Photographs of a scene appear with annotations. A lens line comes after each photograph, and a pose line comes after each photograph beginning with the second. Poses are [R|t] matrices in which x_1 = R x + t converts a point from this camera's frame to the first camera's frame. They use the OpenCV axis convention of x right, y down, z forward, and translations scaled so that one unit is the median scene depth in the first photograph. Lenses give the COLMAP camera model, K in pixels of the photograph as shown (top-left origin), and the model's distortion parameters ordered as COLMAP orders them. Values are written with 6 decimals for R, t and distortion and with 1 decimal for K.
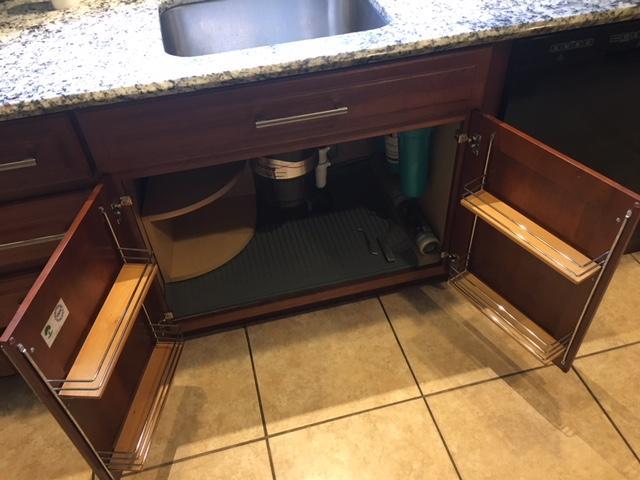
lens RADIAL K [[552.8, 0, 322.5], [0, 552.8, 237.5], [0, 0, 1]] dist [0.073411, -0.099093]
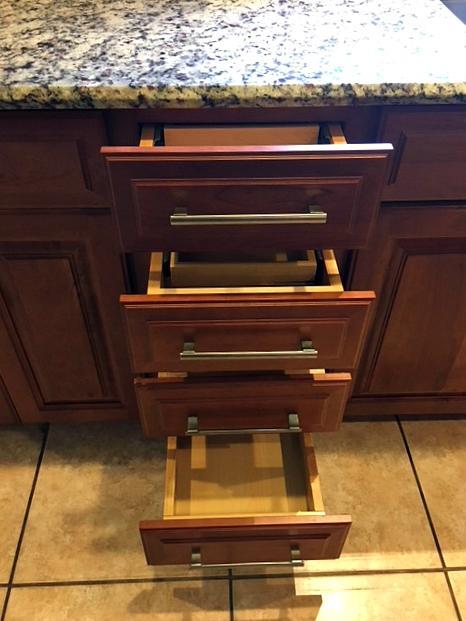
lens RADIAL K [[536.4, 0, 230.1], [0, 536.4, 311.4], [0, 0, 1]] dist [0.073411, -0.099093]
pose [[0.976649, 0.182808, -0.112860, -0.385314], [-0.178355, 0.982772, 0.048455, 0.019796], [0.119773, -0.027194, 0.992429, 0.222237]]
